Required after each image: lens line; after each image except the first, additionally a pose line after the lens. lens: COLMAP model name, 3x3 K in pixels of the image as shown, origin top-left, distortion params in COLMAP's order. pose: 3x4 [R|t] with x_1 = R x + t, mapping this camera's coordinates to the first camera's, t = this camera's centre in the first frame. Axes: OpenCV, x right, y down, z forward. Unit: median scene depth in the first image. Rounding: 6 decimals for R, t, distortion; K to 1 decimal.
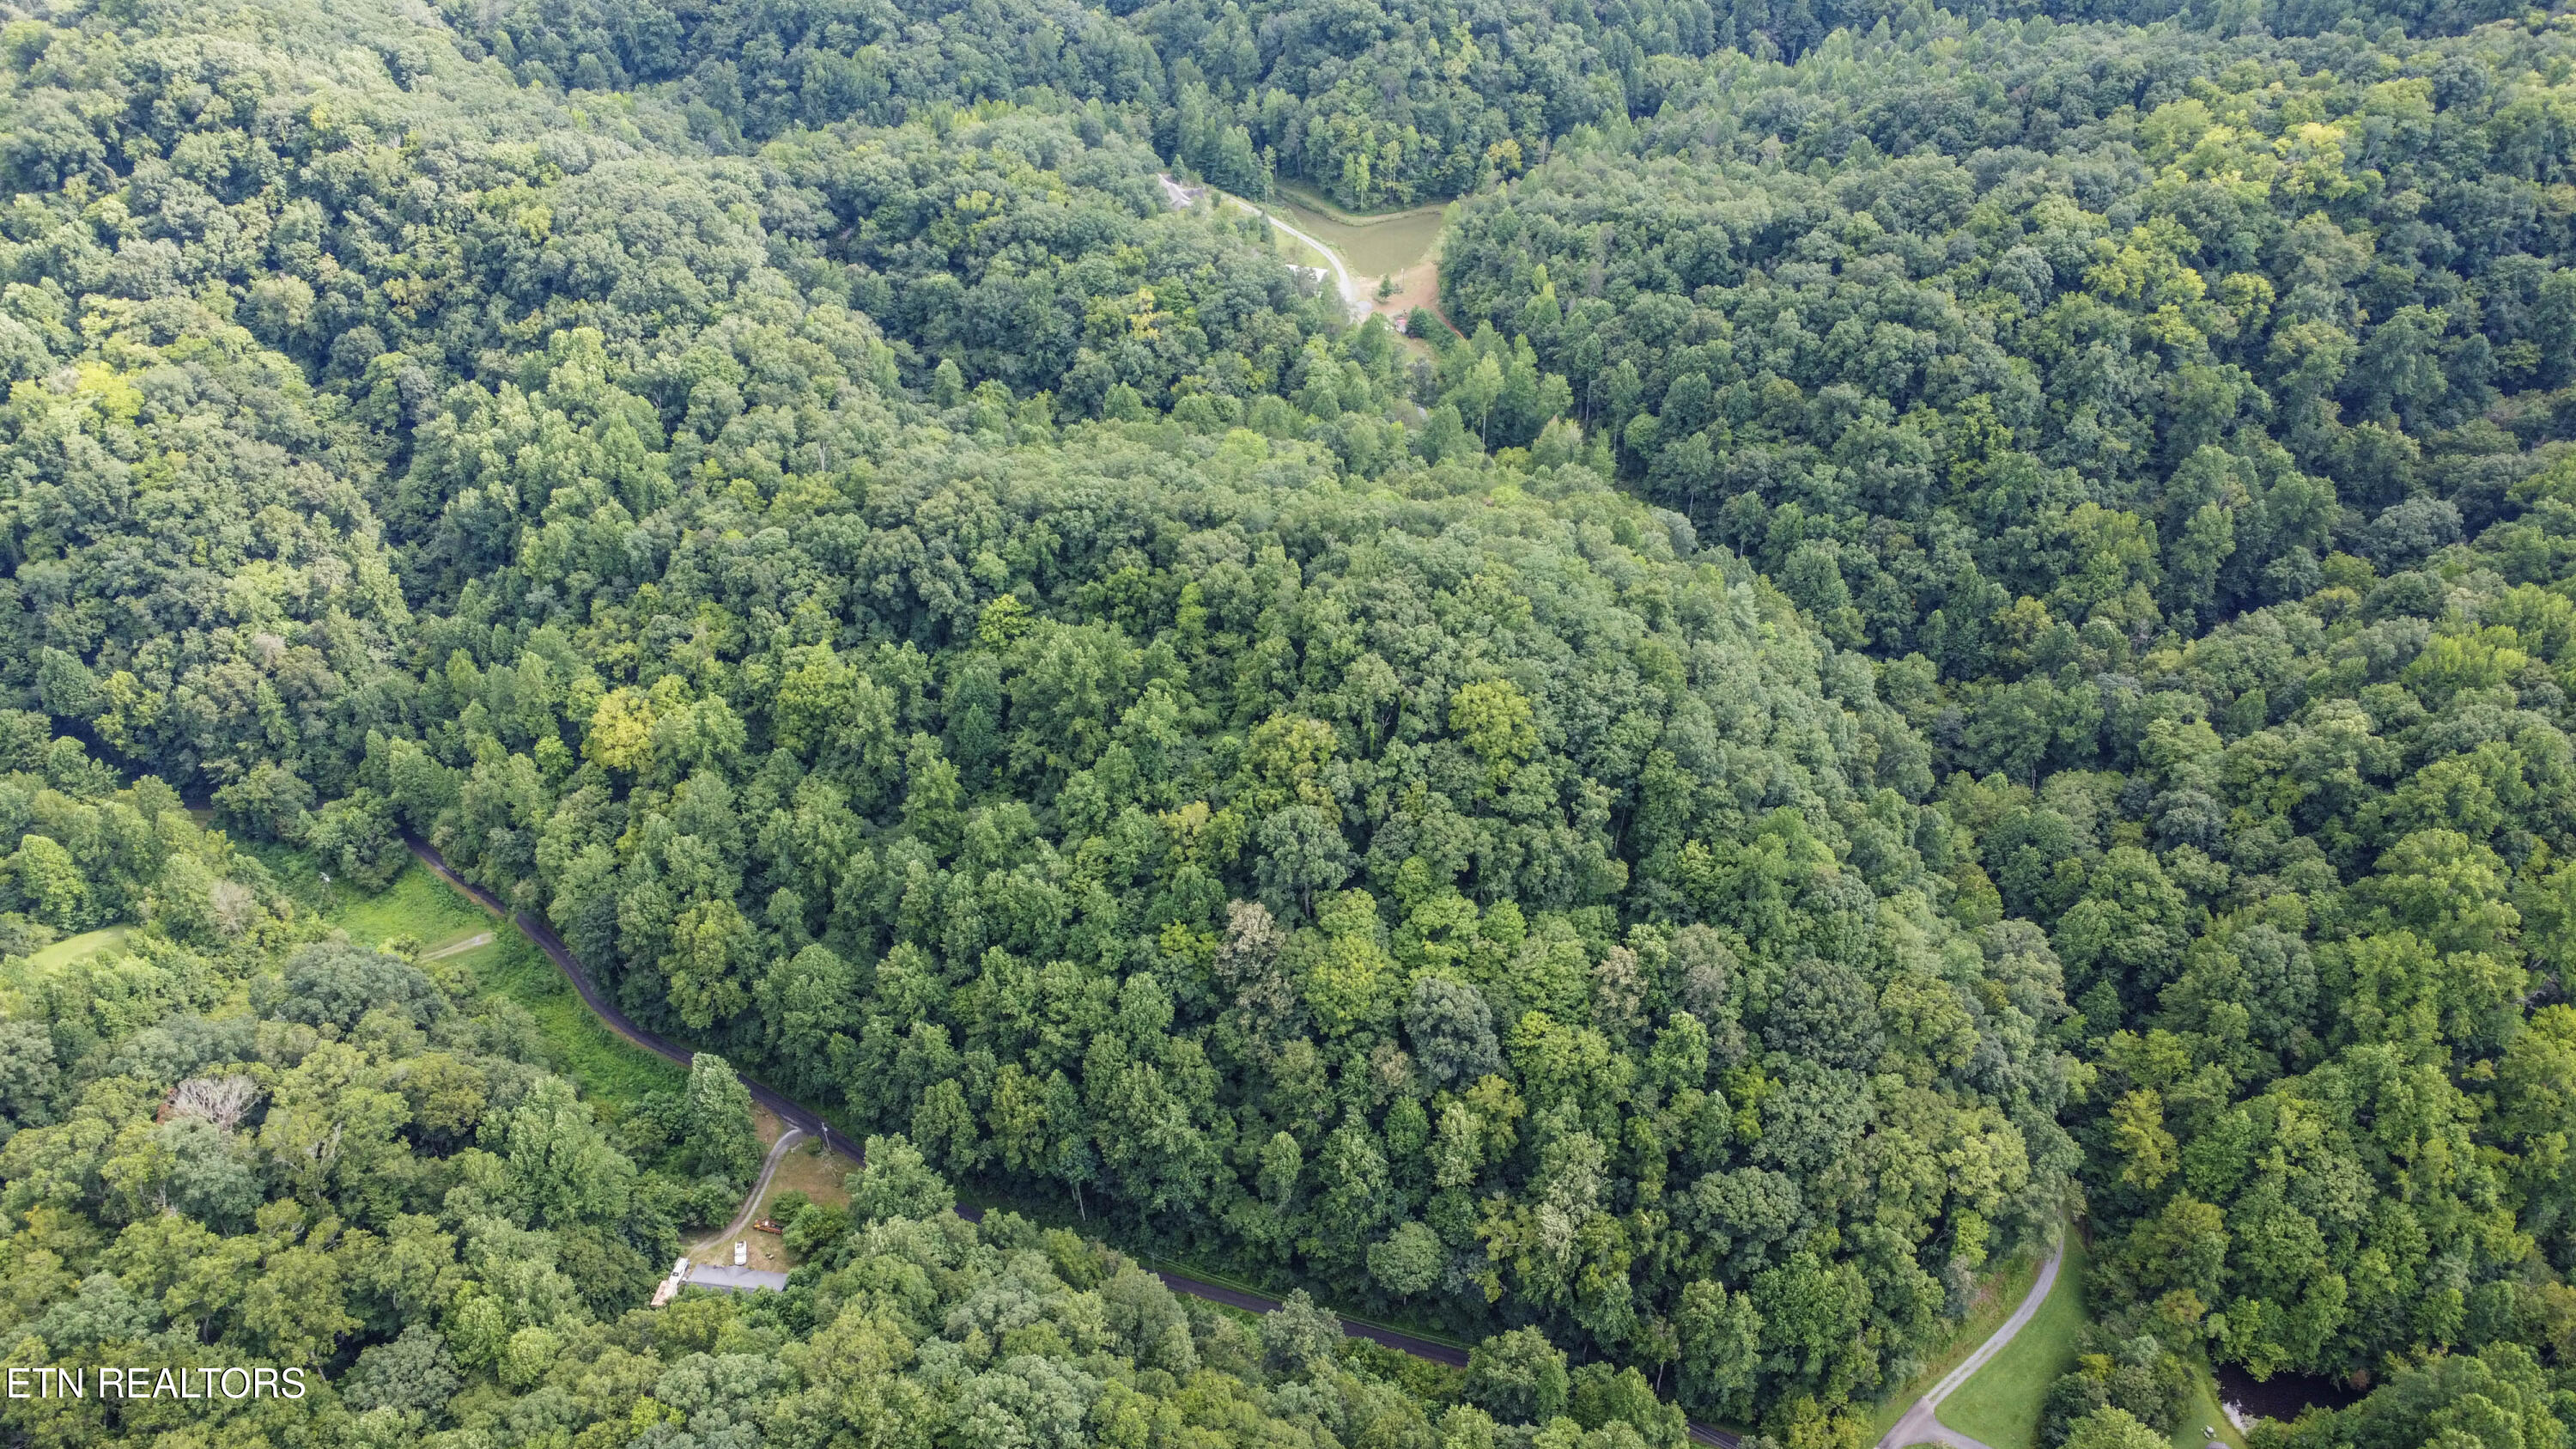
lens RADIAL K [[1889.9, 0, 1288.0], [0, 1889.9, 724.5], [0, 0, 1]] dist [-0.162570, 0.265726]
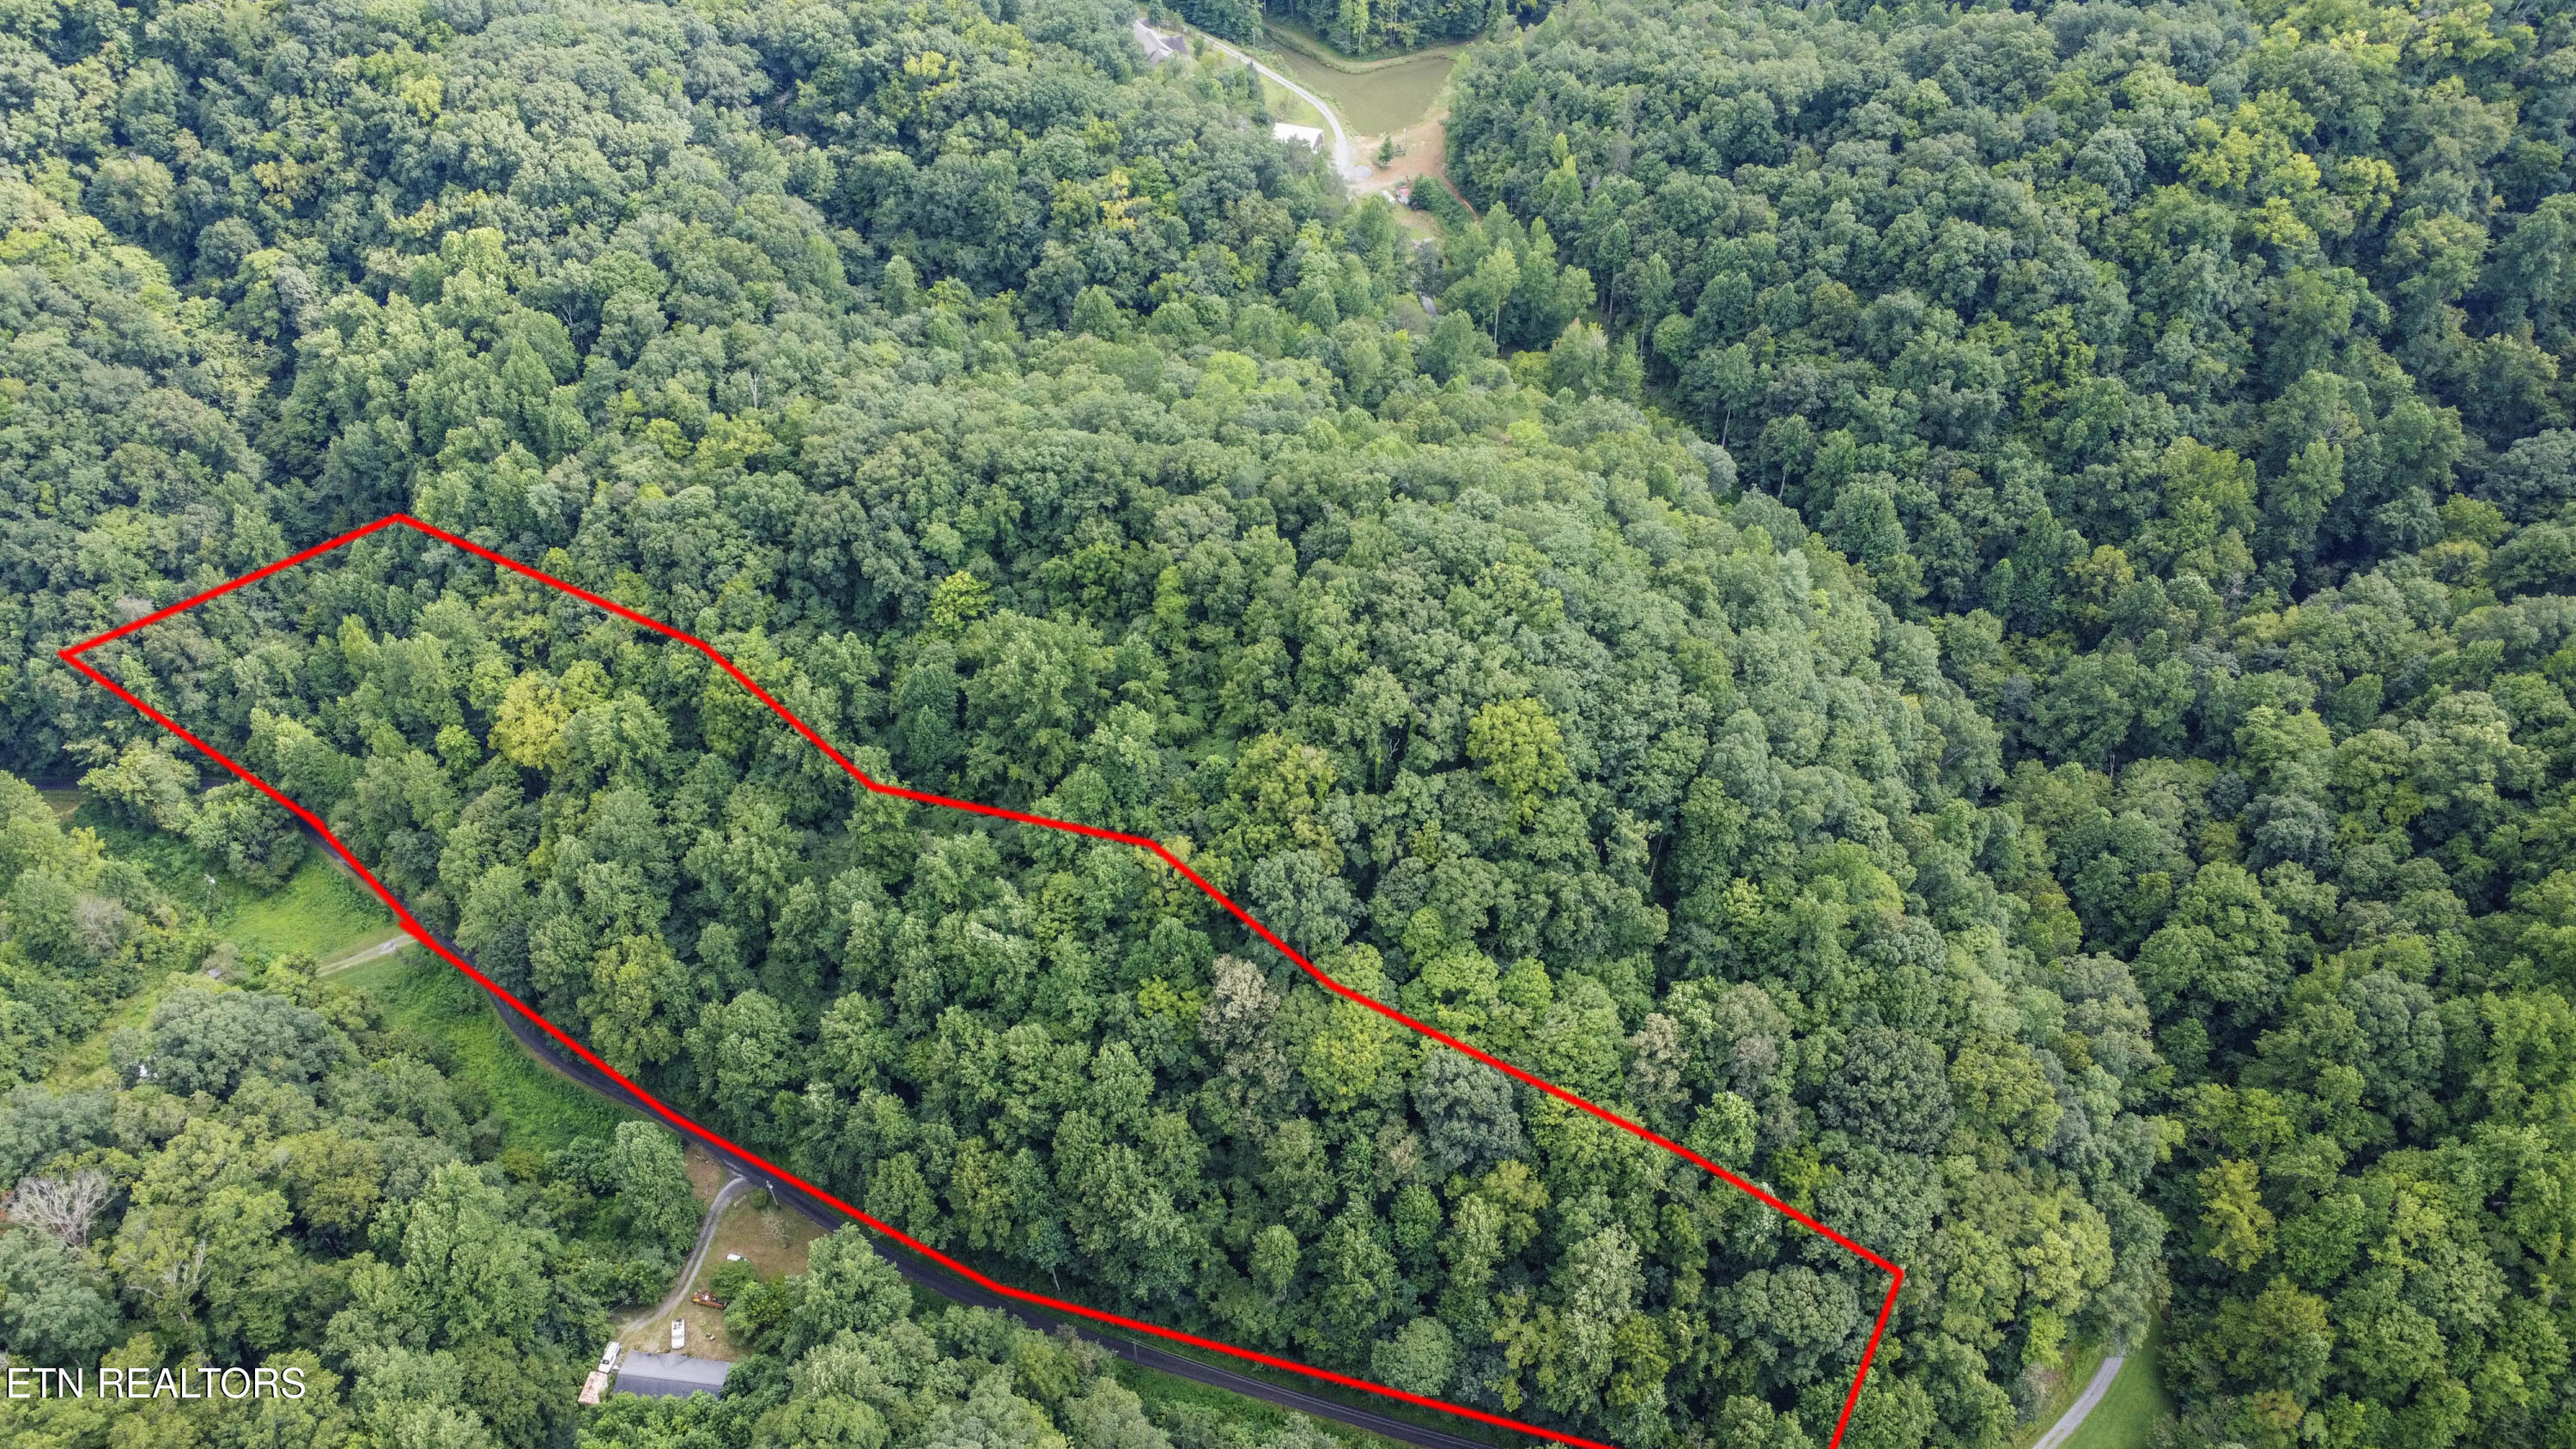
lens RADIAL K [[1887.7, 0, 1288.0], [0, 1887.7, 724.5], [0, 0, 1]] dist [-0.134705, 0.199227]
pose [[0.999983, -0.002865, 0.005009, -0.001310], [0.002264, 0.993221, 0.116223, -0.098713], [-0.005308, -0.116210, 0.993211, 0.117021]]
